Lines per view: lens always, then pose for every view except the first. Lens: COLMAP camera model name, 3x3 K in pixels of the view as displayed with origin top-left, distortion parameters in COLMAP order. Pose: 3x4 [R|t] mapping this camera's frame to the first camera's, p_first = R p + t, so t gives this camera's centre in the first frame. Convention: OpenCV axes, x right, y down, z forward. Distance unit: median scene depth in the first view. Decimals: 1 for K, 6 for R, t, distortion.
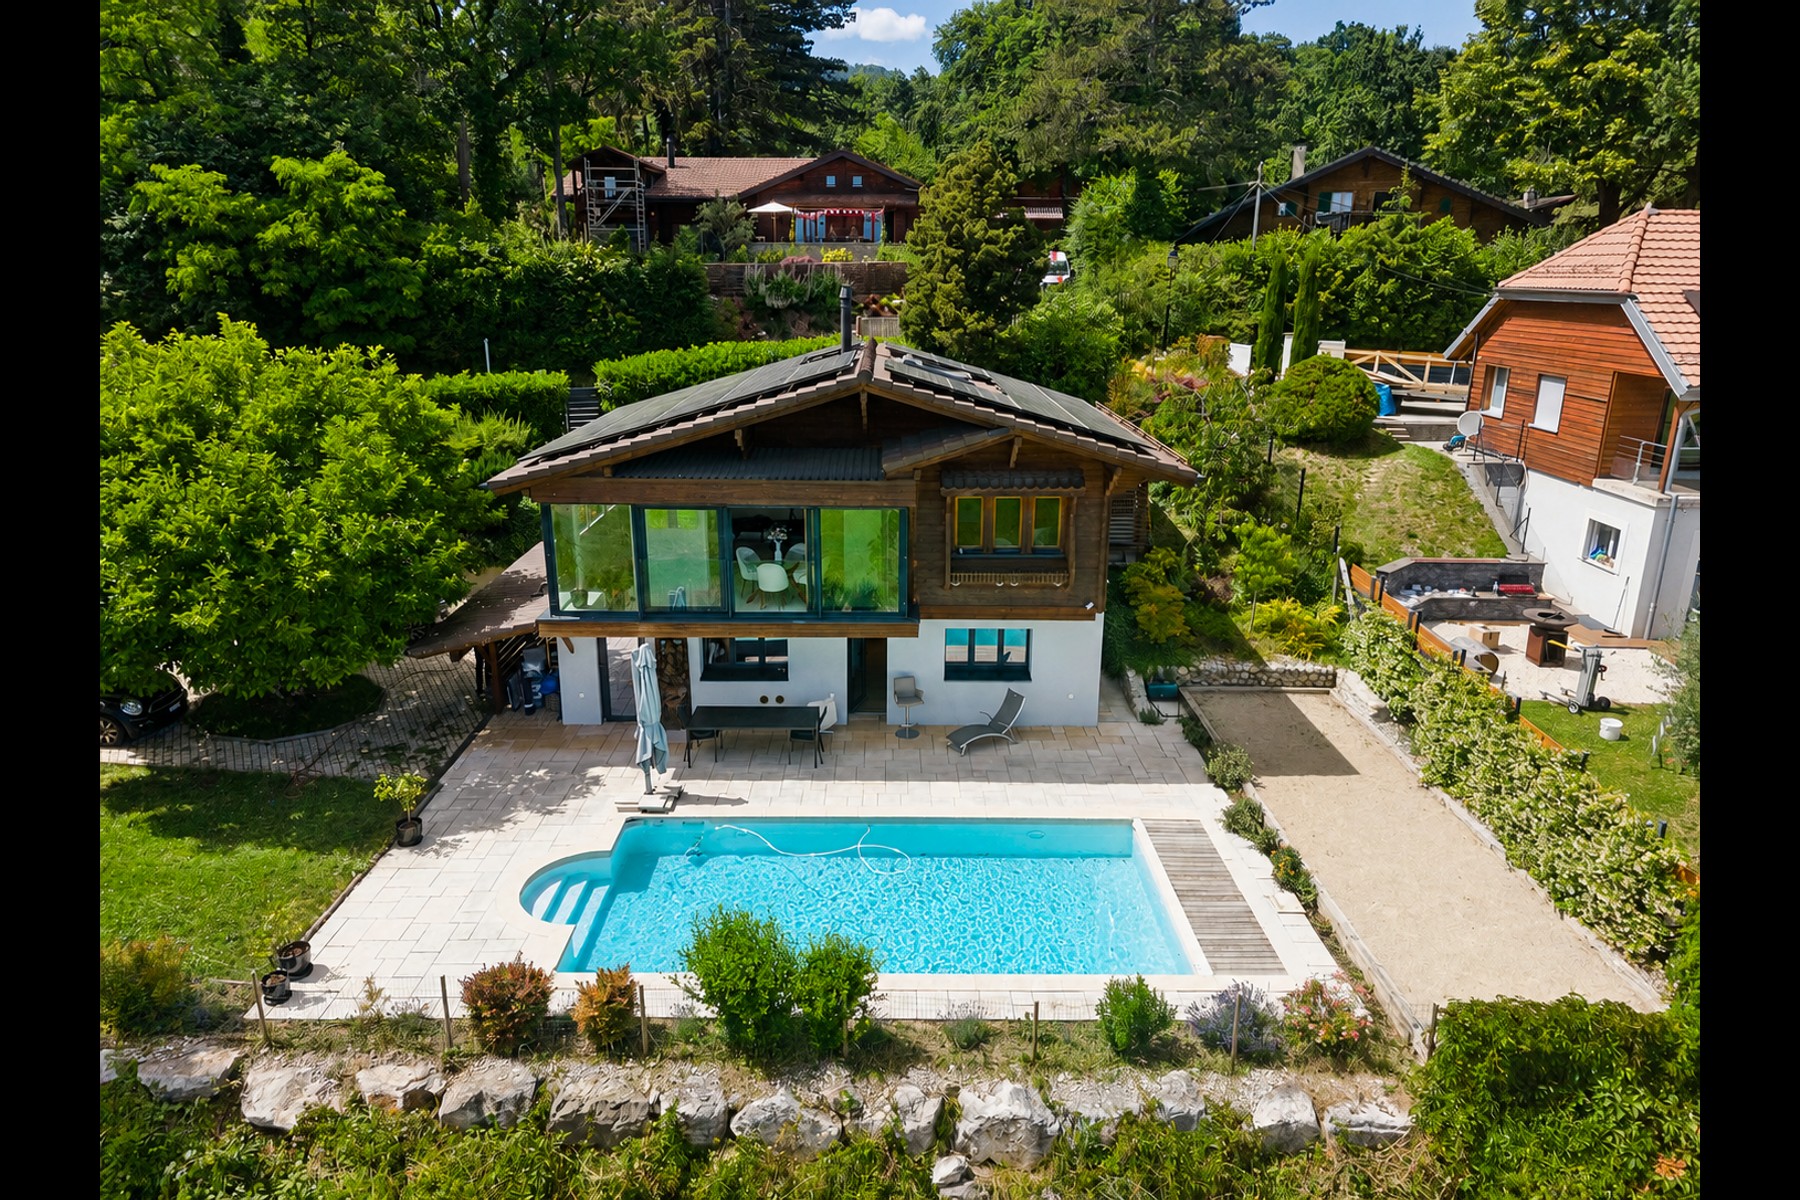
lens RADIAL K [[1095.4, 0, 902.1], [0, 1095.4, 592.0], [0, 0, 1]] dist [0.039329, -0.039442]
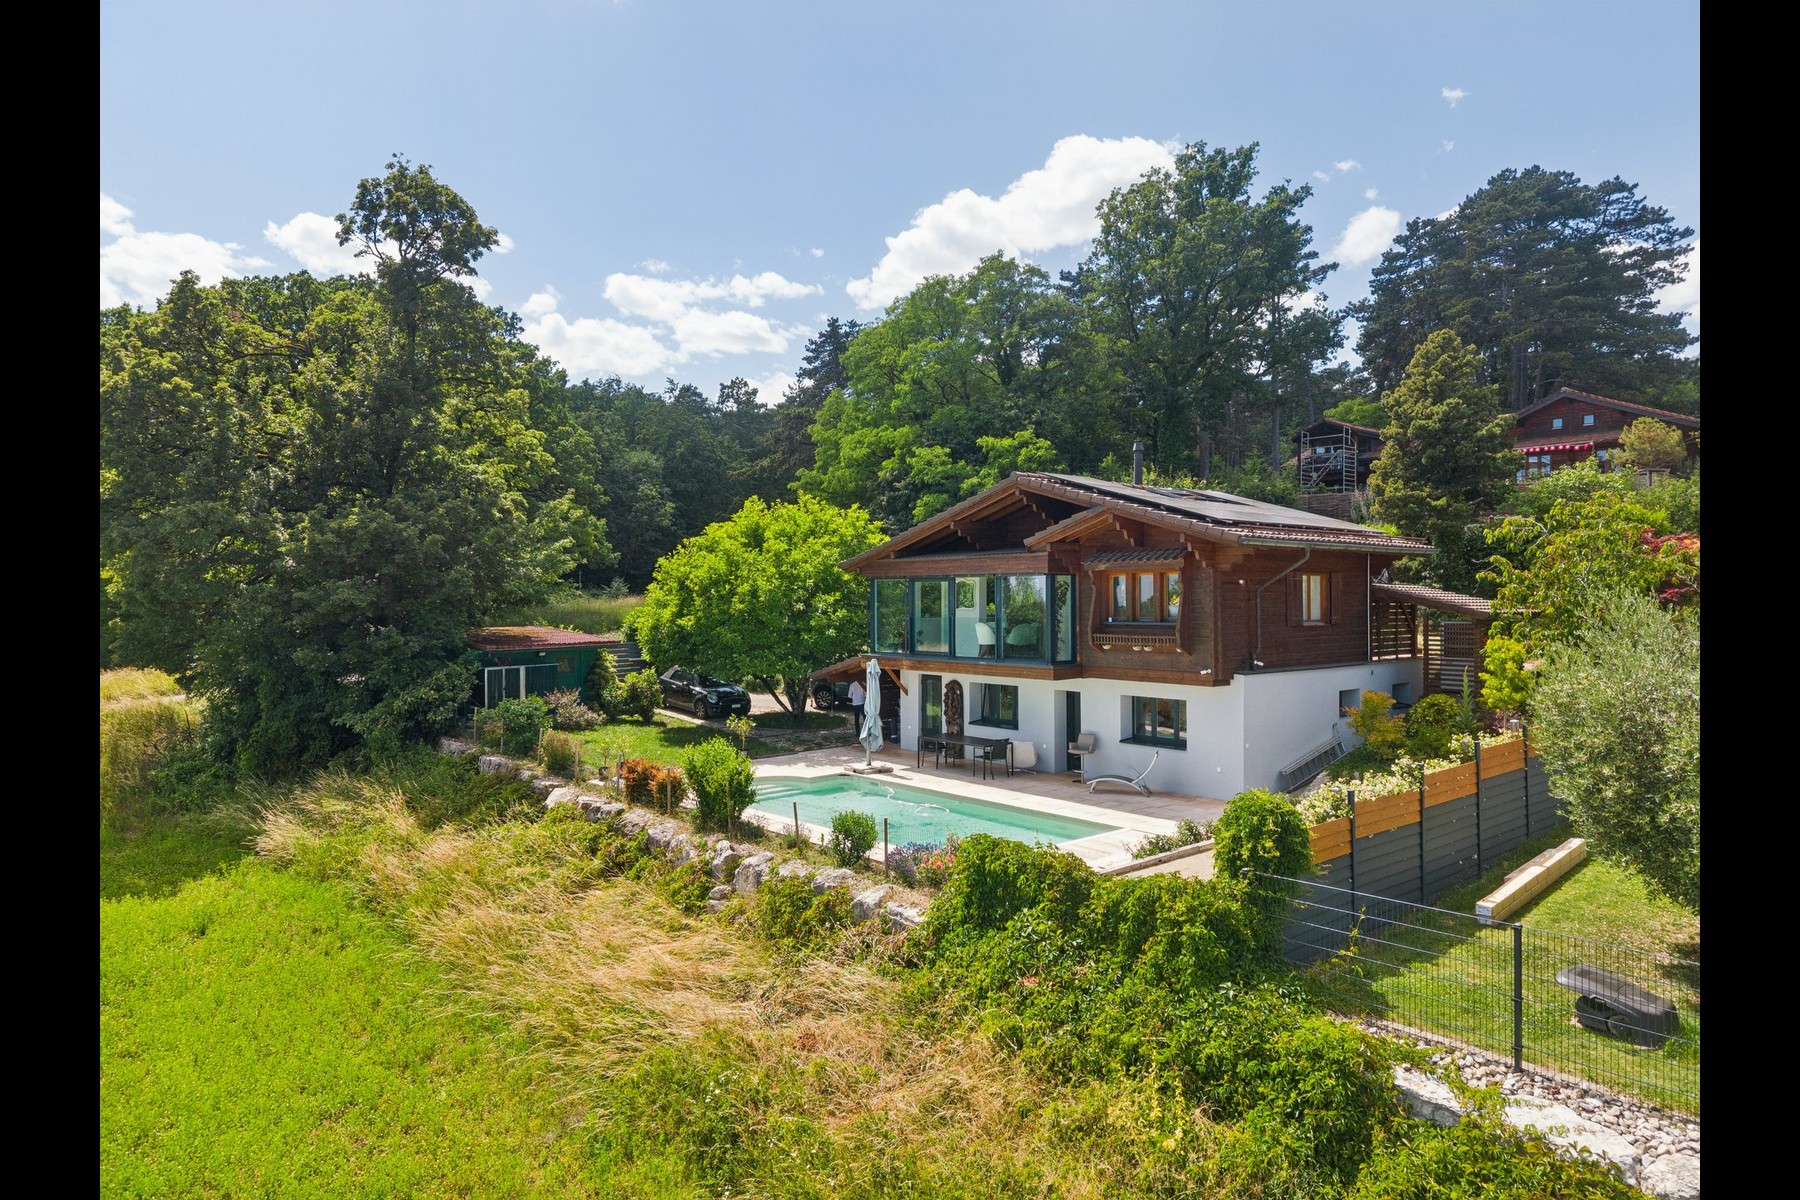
lens RADIAL K [[1095.4, 0, 902.1], [0, 1095.4, 592.0], [0, 0, 1]] dist [0.039329, -0.039442]
pose [[0.659882, -0.014793, -0.751224, 0.525048], [-0.203738, 0.958826, -0.197846, 0.141551], [0.723220, 0.283608, 0.629698, 0.034048]]
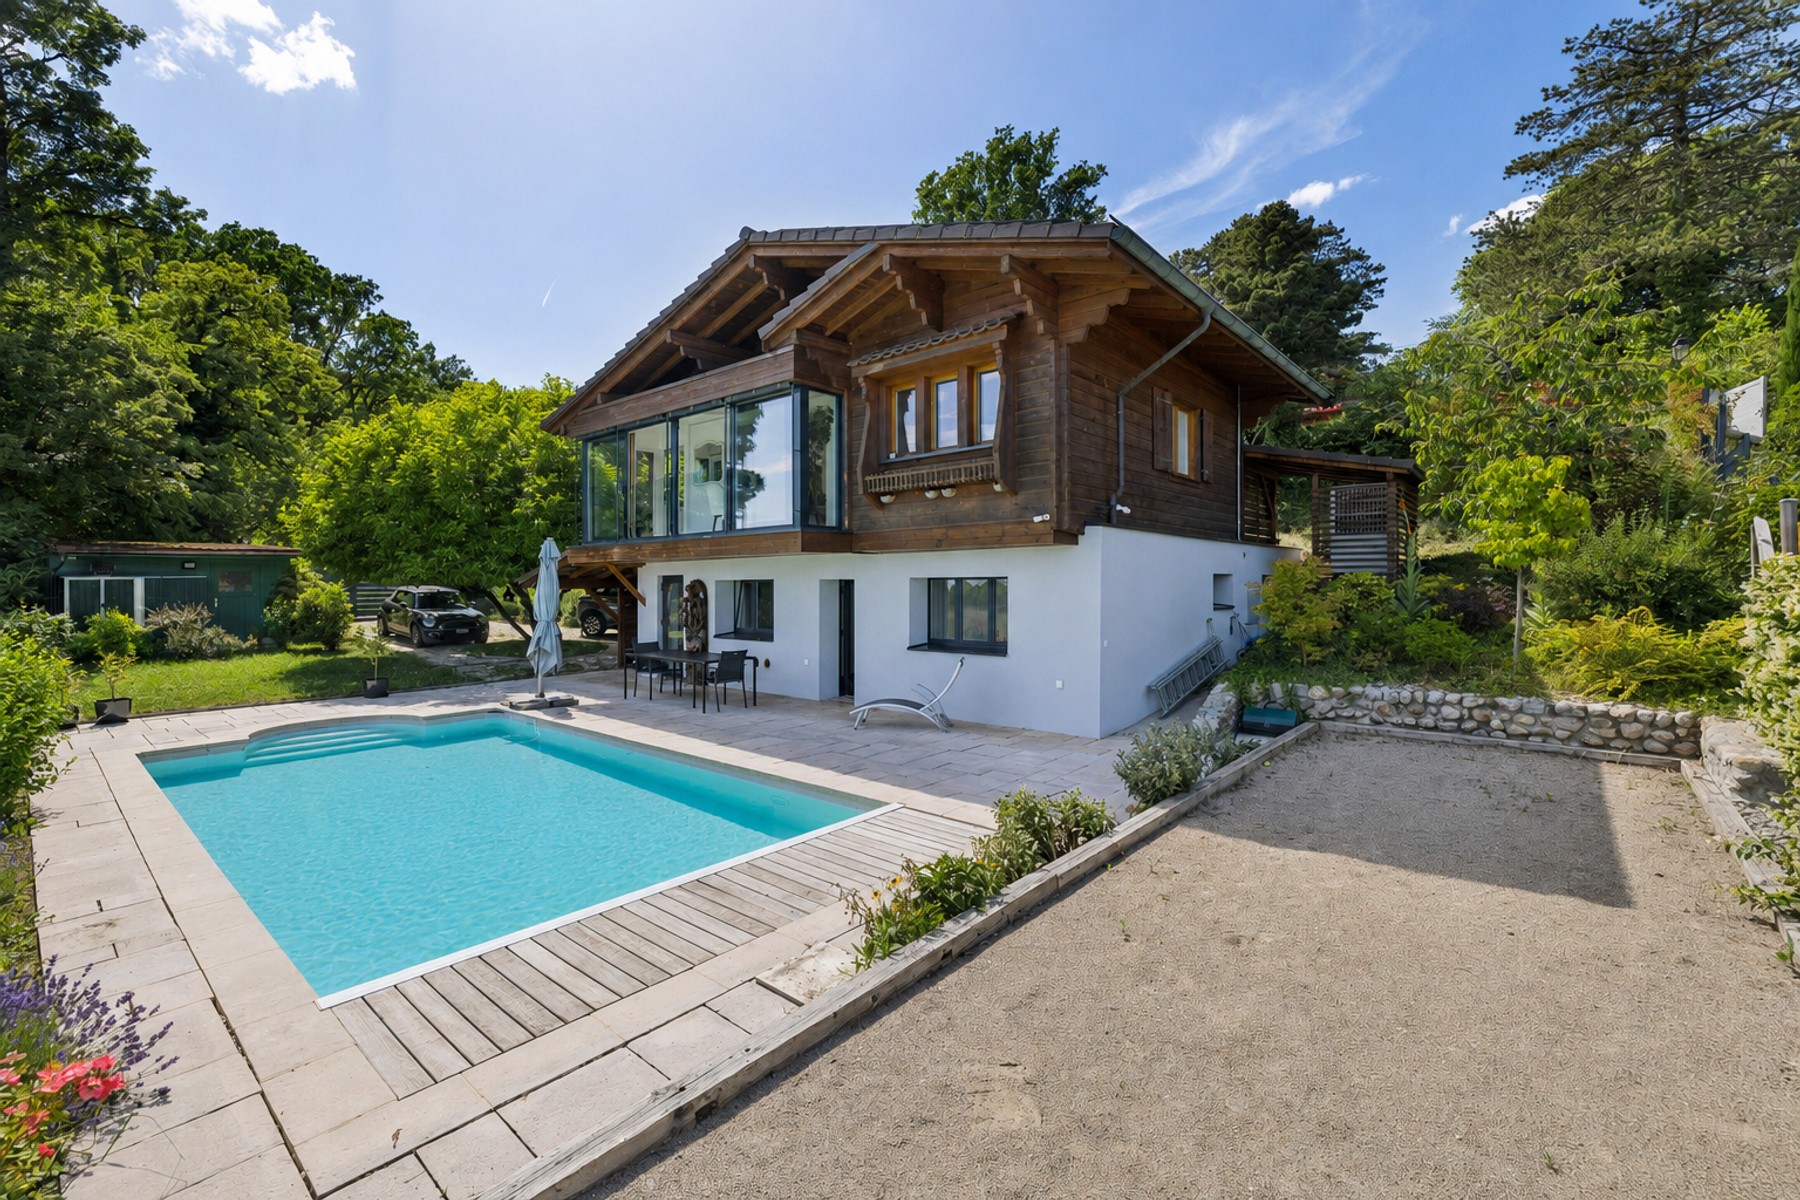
lens RADIAL K [[761.9, 0, 900.0], [0, 761.9, 600.0], [0, 0, 1]] dist [-0.000425, 0.000471]
pose [[0.752780, -0.005223, -0.658251, 0.264681], [-0.172937, 0.963275, -0.205414, 0.108760], [0.635150, 0.268467, 0.724231, 0.409631]]
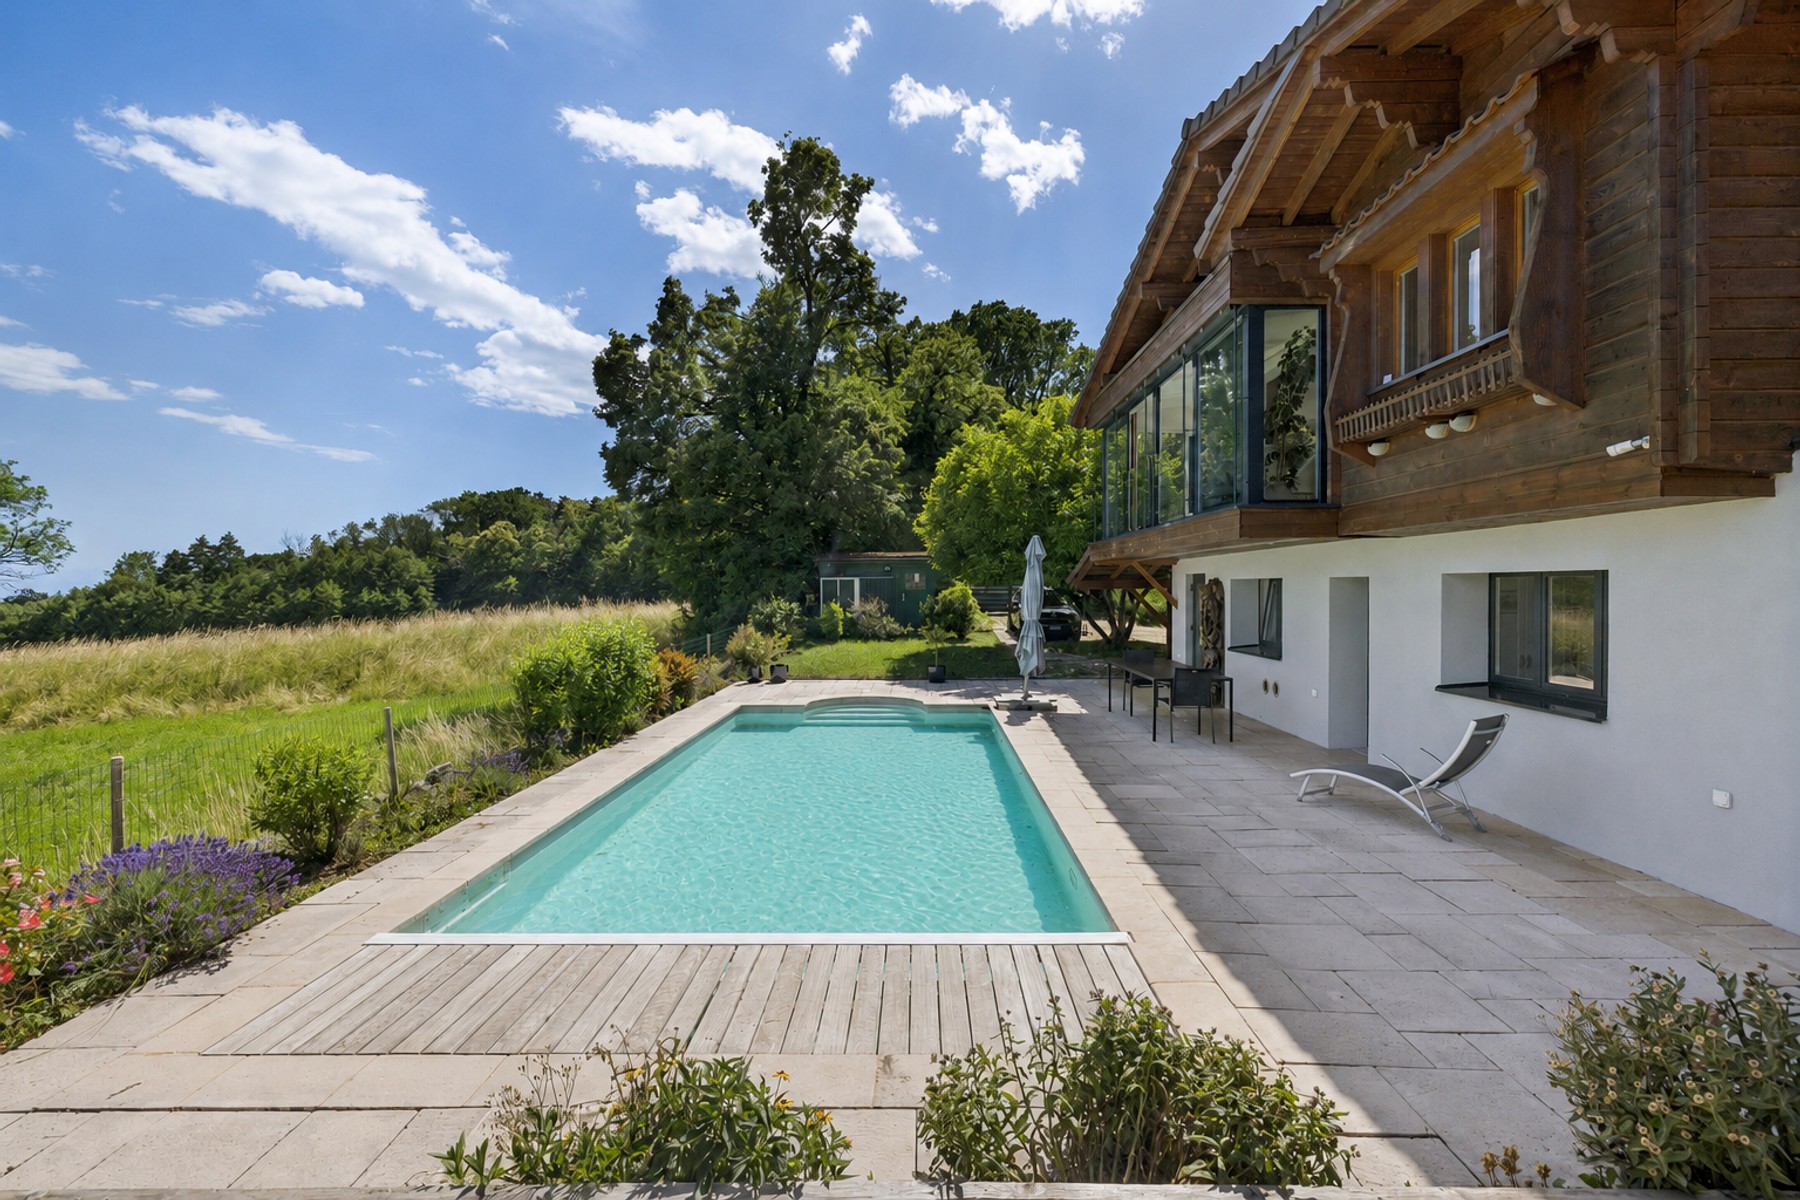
lens RADIAL K [[776.5, 0, 918.2], [0, 776.5, 597.2], [0, 0, 1]] dist [0.003242, 0.000330]
pose [[-0.010721, -0.001613, -0.999941, 0.258223], [-0.288399, 0.957509, 0.001548, 0.072595], [0.957450, 0.288398, -0.010731, 0.534064]]
